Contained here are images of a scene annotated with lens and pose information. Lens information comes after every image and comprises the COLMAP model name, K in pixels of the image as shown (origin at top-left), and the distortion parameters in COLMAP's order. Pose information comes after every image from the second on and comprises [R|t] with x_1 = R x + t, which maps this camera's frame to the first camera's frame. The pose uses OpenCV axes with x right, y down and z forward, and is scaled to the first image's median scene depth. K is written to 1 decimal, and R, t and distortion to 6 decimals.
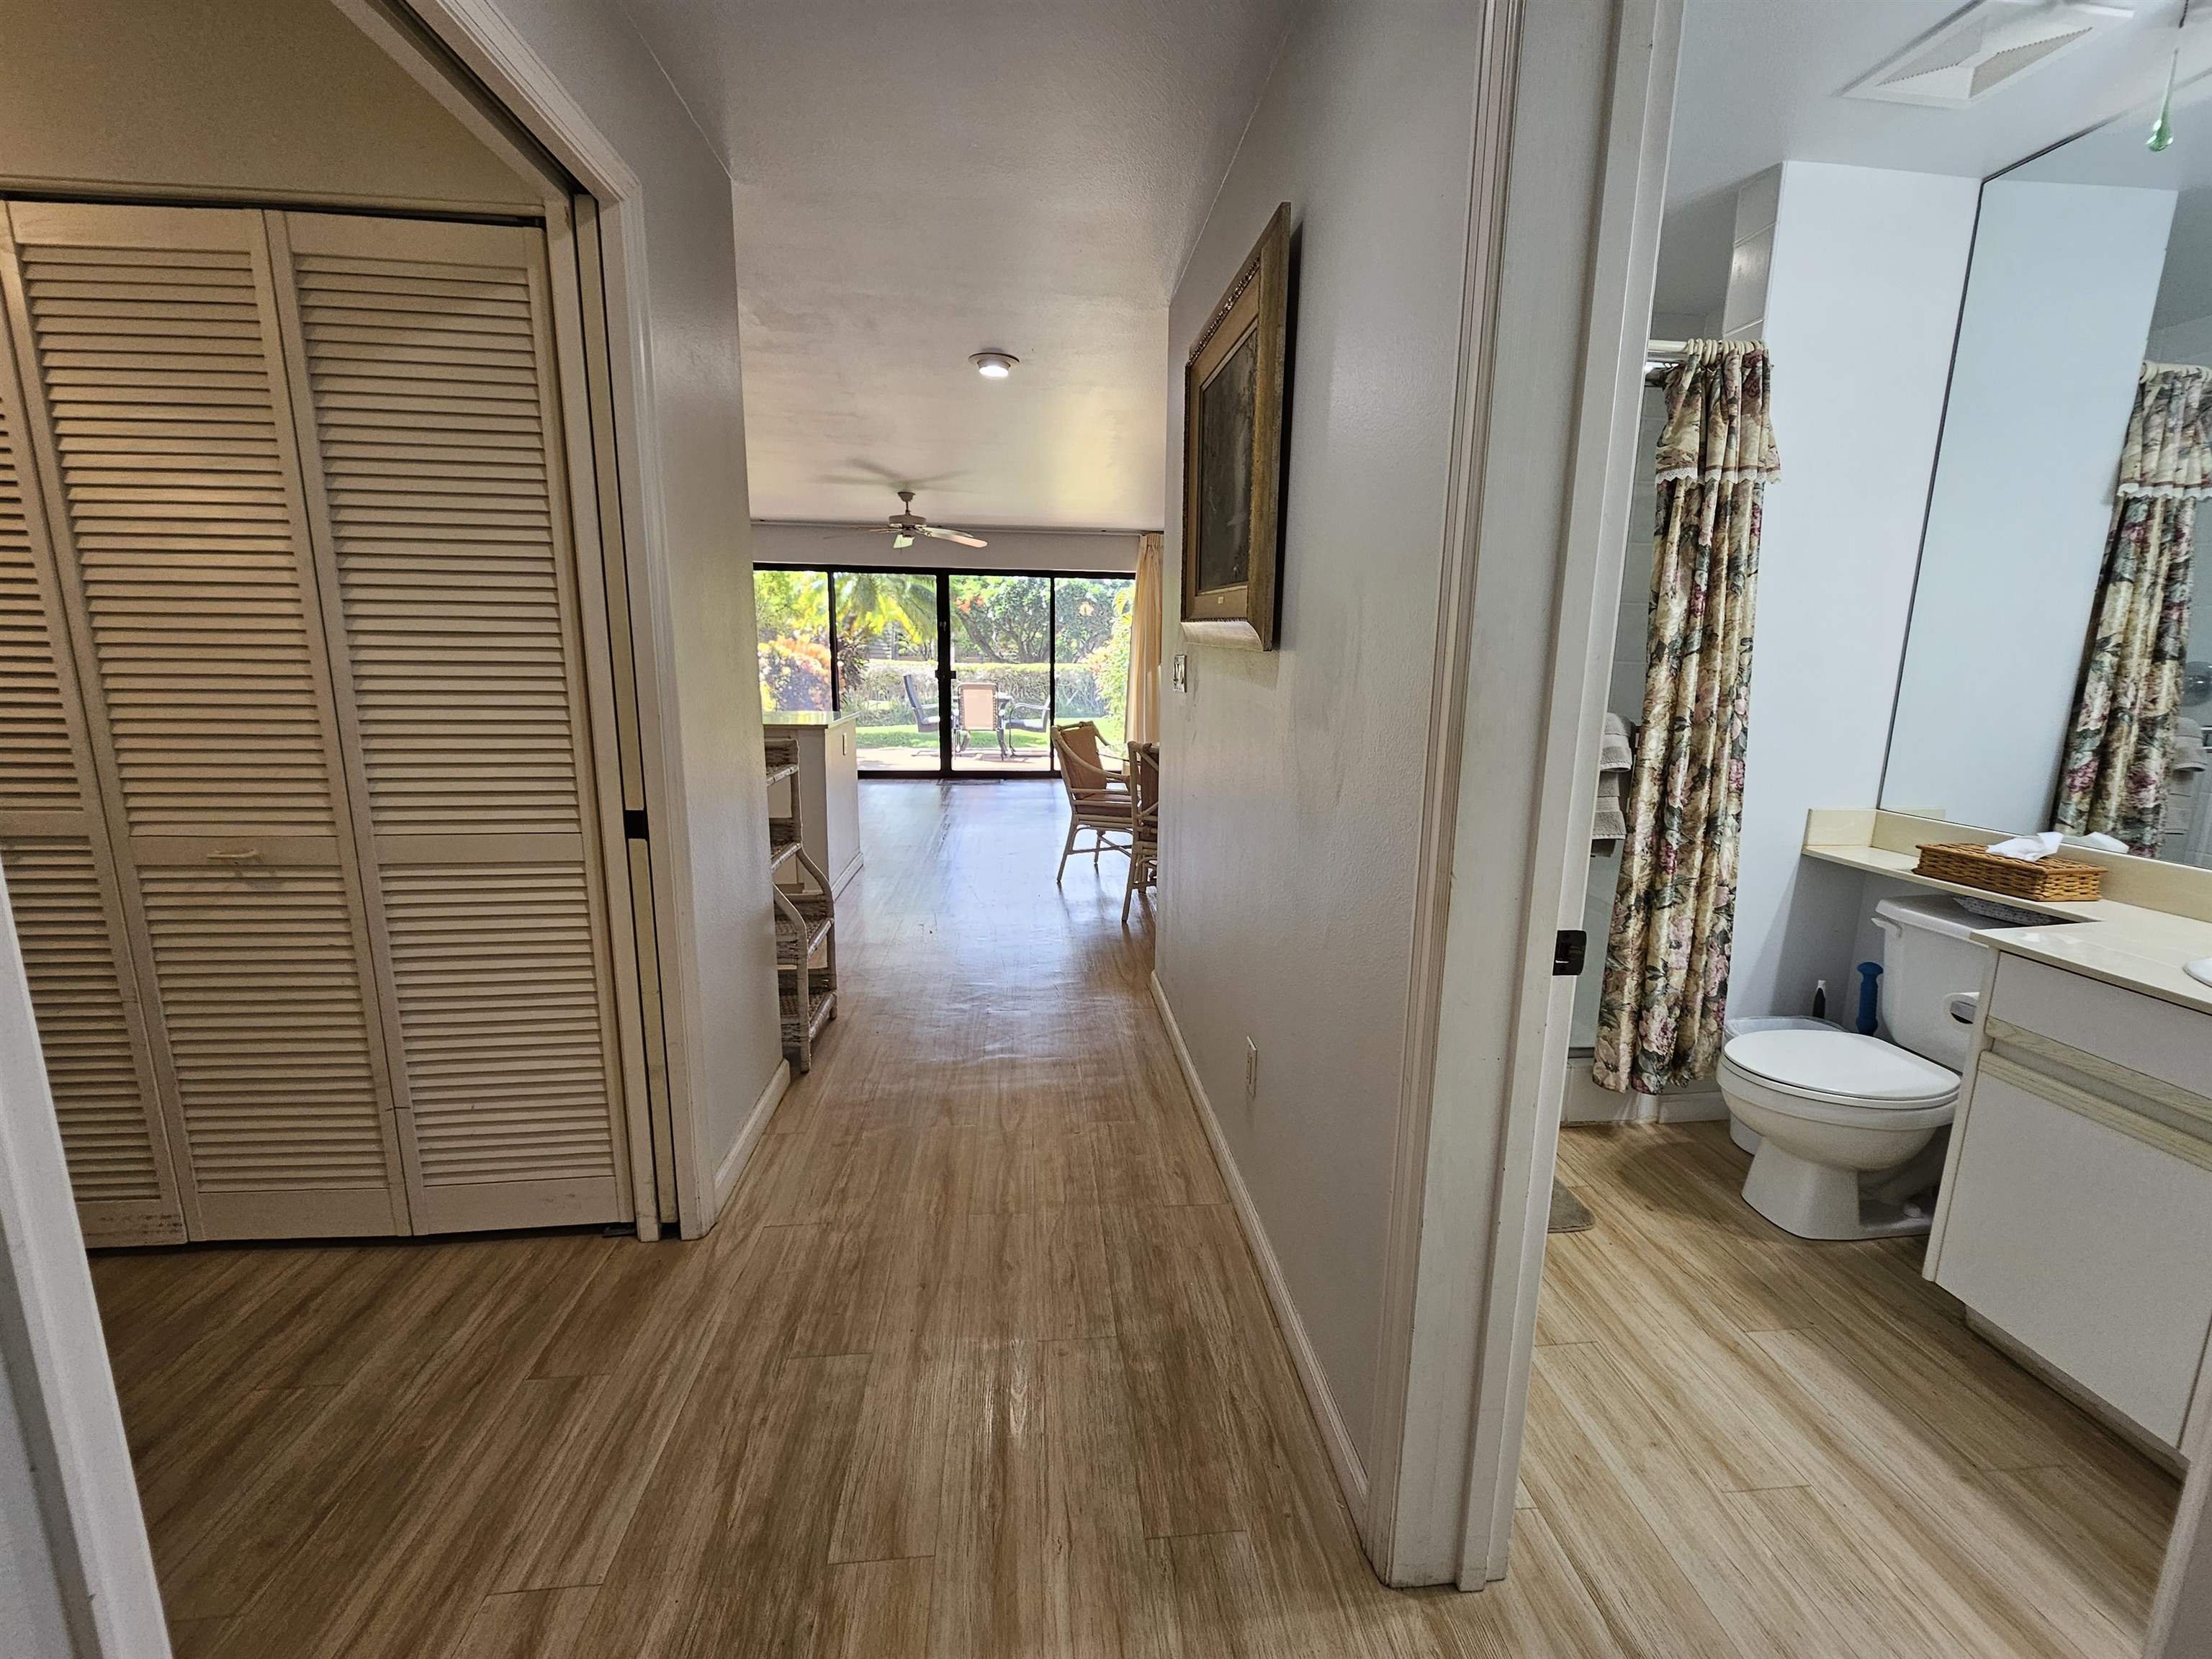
lens RADIAL K [[910.4, 0, 1118.0], [0, 910.4, 825.8], [0, 0, 1]] dist [-0.004507, 0.001082]
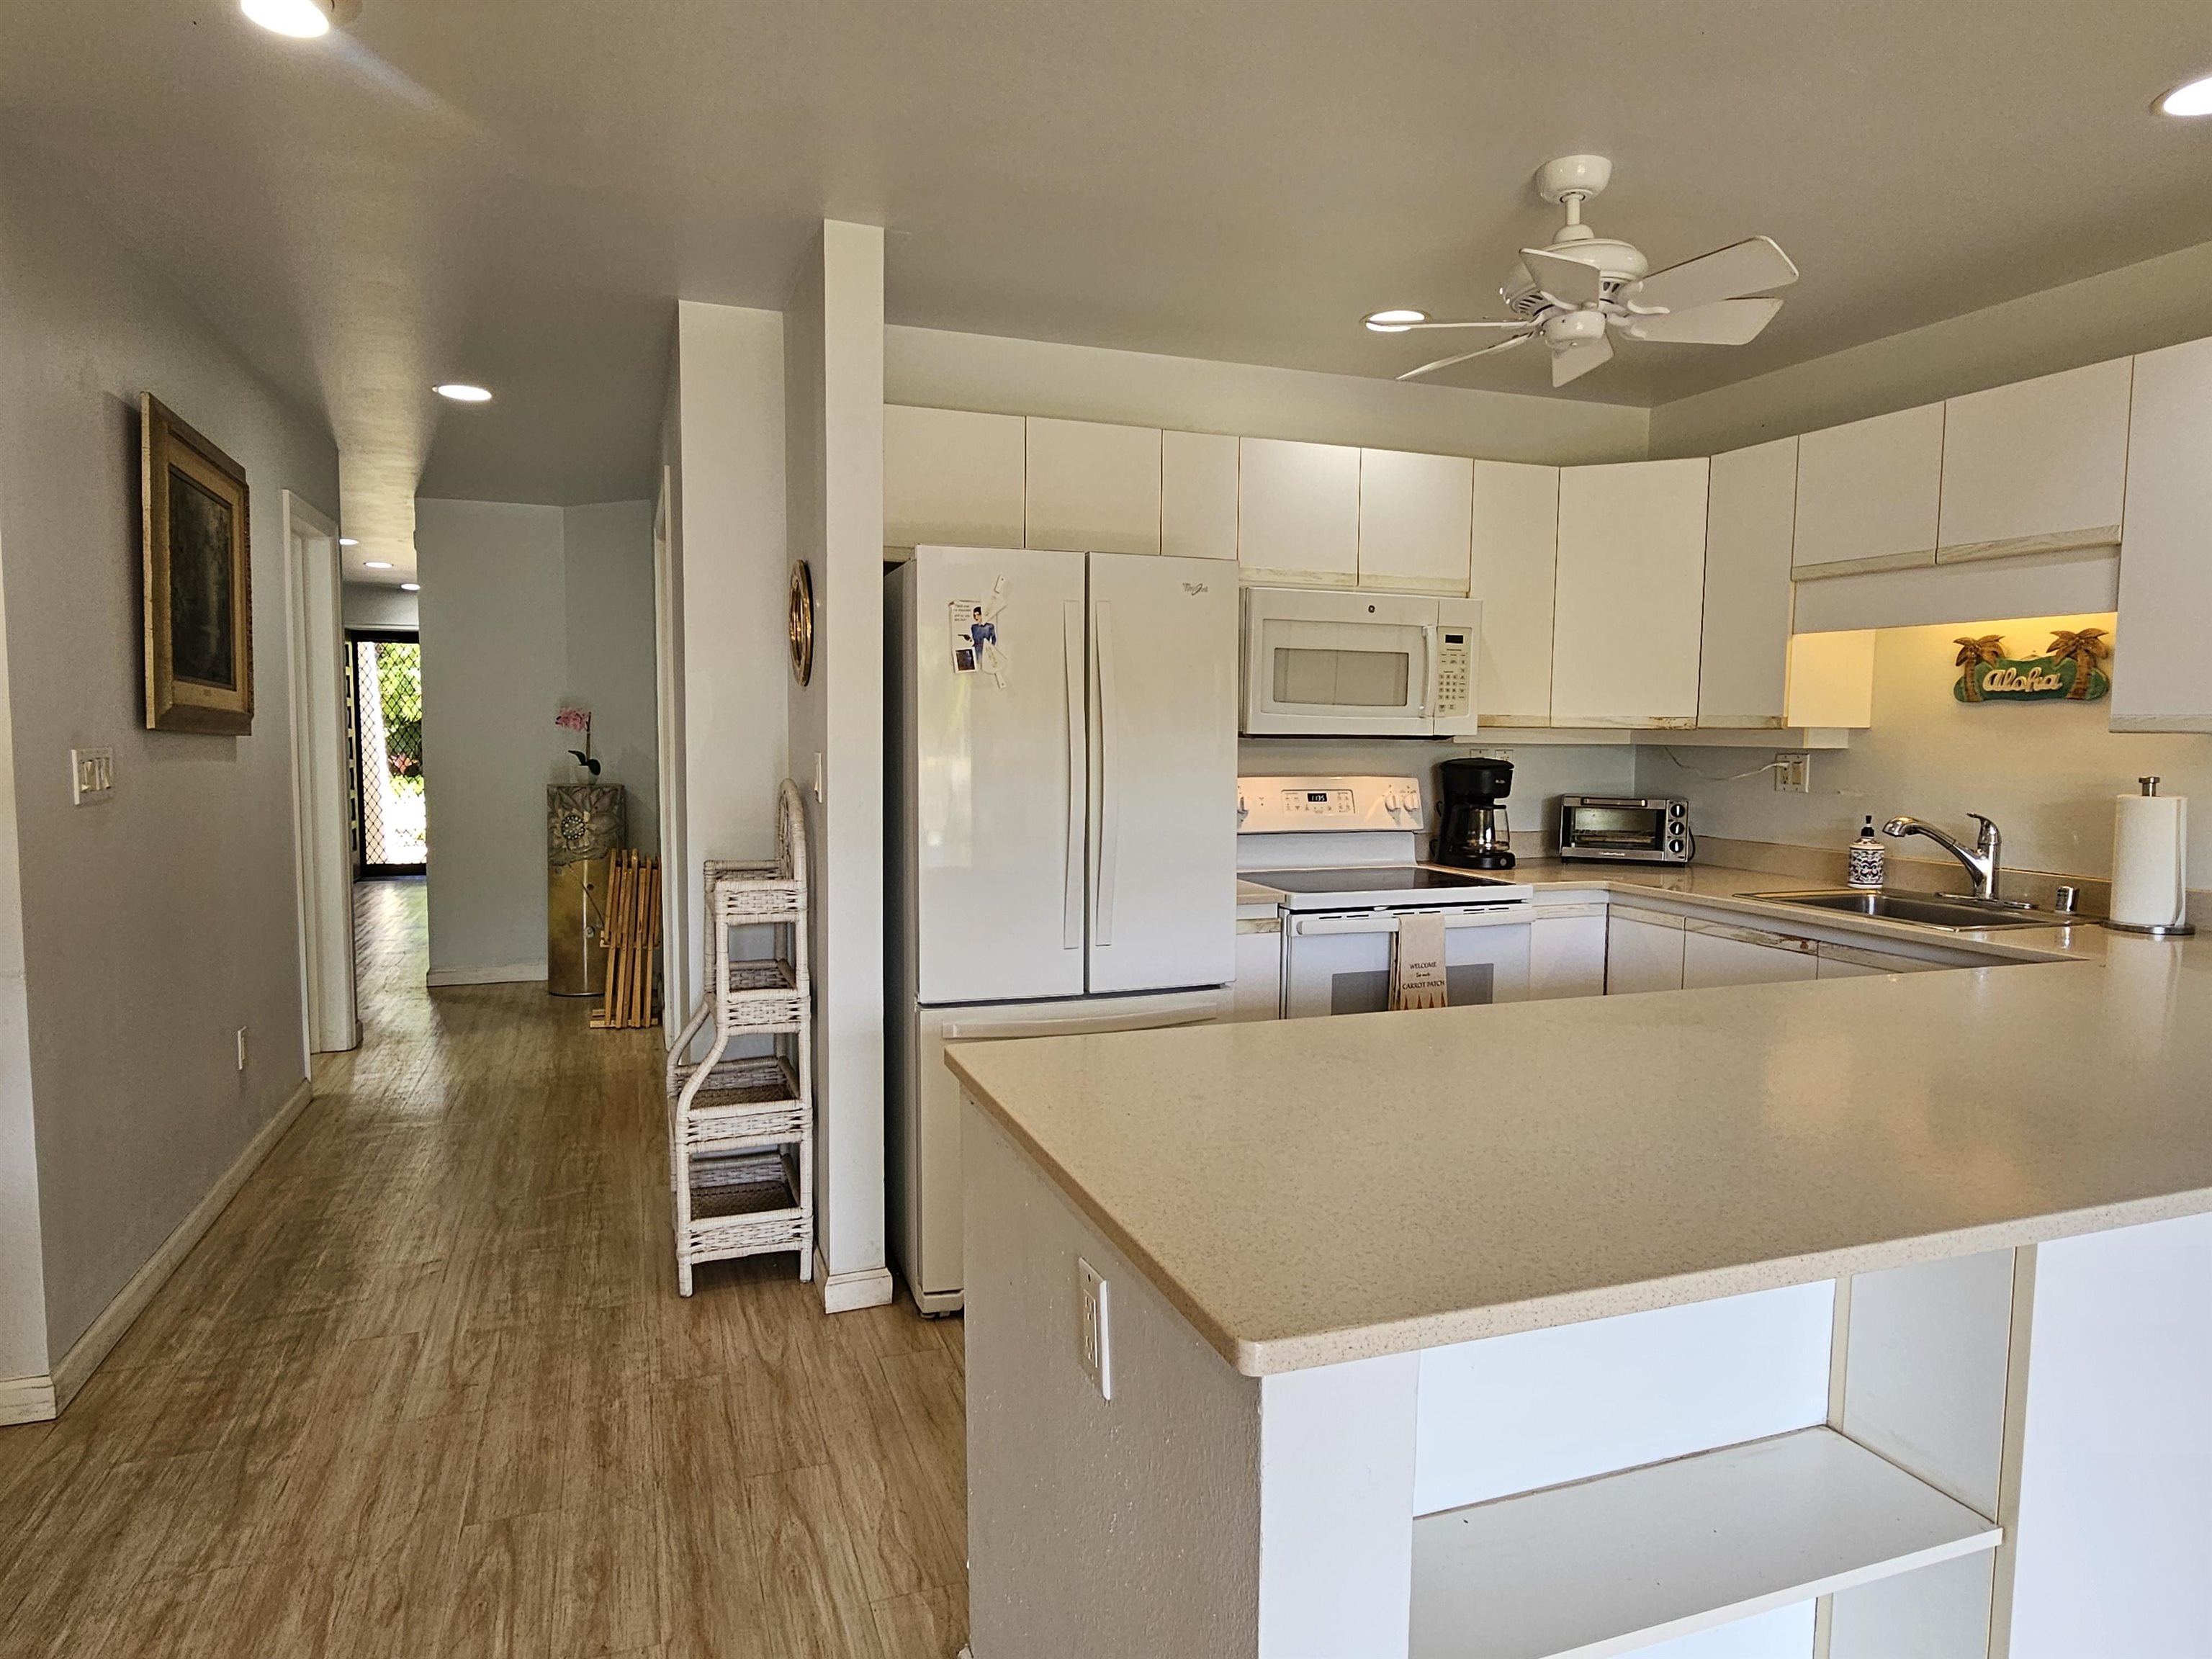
lens RADIAL K [[1325.9, 0, 1107.4], [0, 1325.9, 835.3], [0, 0, 1]] dist [0.001961, -0.004803]
pose [[-0.969745, 0.001509, -0.244115, -0.539954], [-0.064517, 0.962842, 0.262245, -0.555045], [0.235440, 0.270061, -0.933614, 2.705605]]
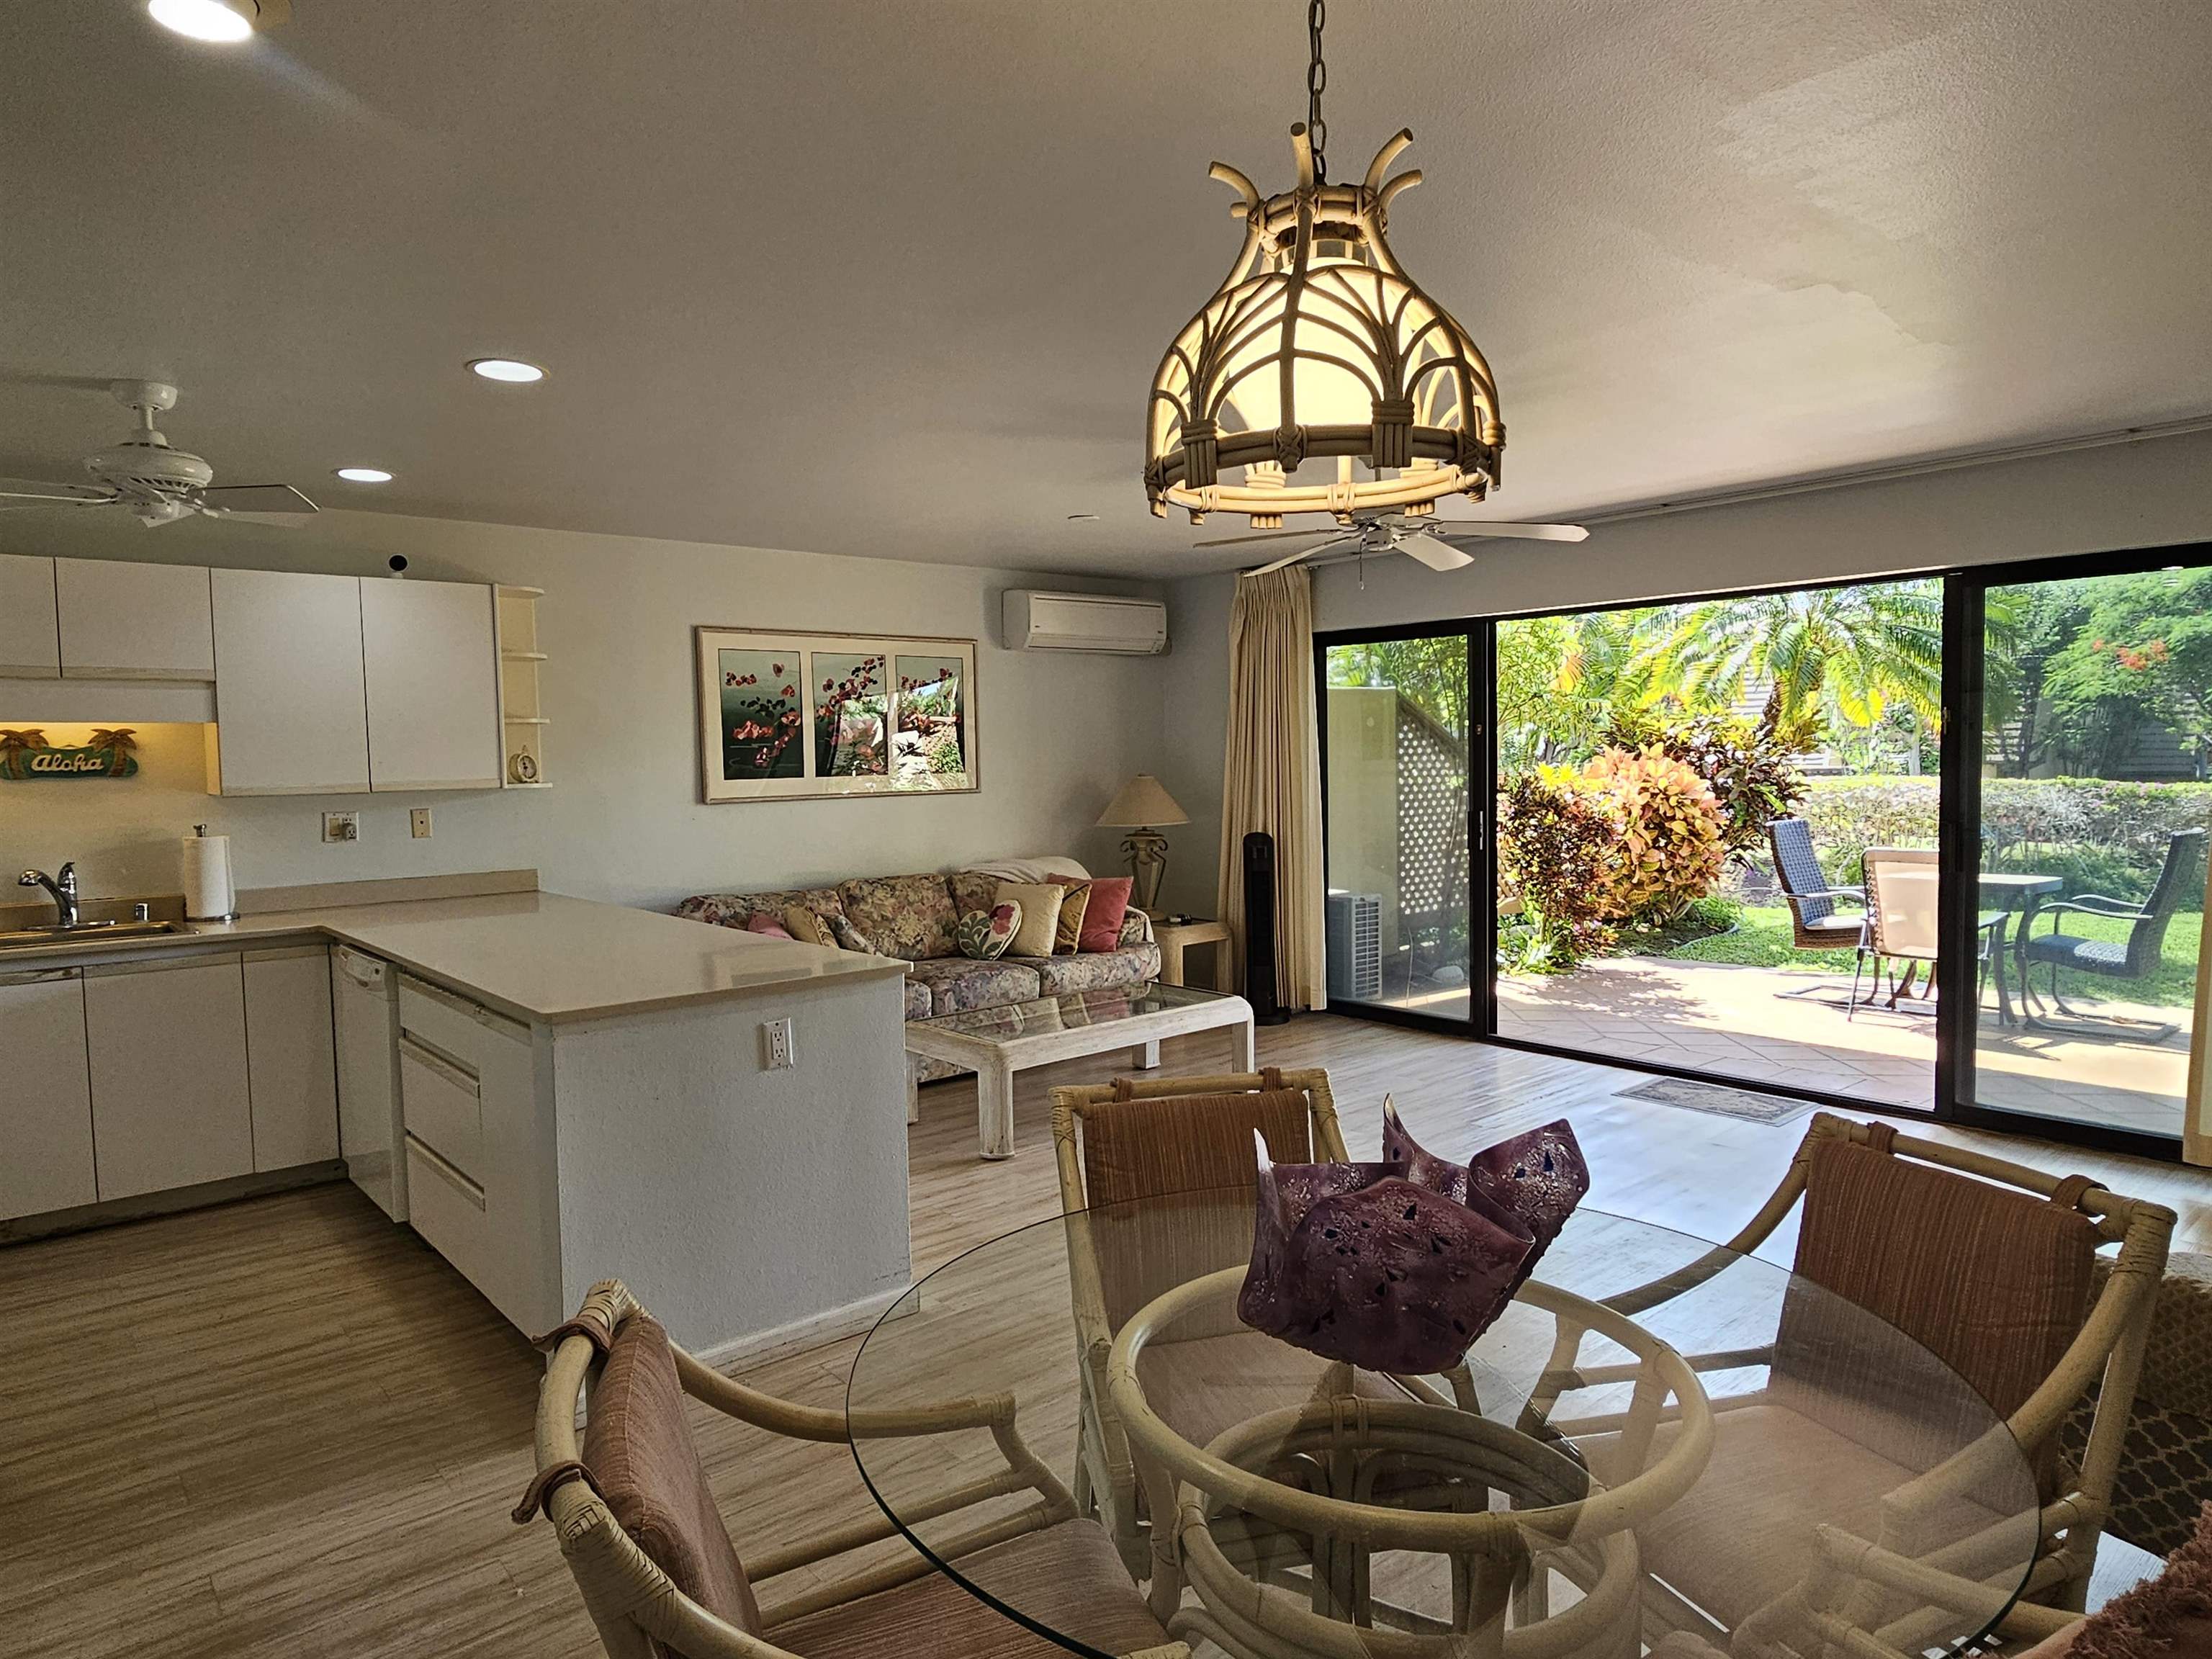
lens RADIAL K [[1325.9, 0, 1106.8], [0, 1325.9, 828.5], [0, 0, 1]] dist [0.001961, -0.004803]
pose [[0.570737, 0.024176, -0.820777, 0.678219], [-0.131215, 0.989407, -0.062099, -0.384351], [0.810581, 0.143141, 0.567863, 1.676085]]
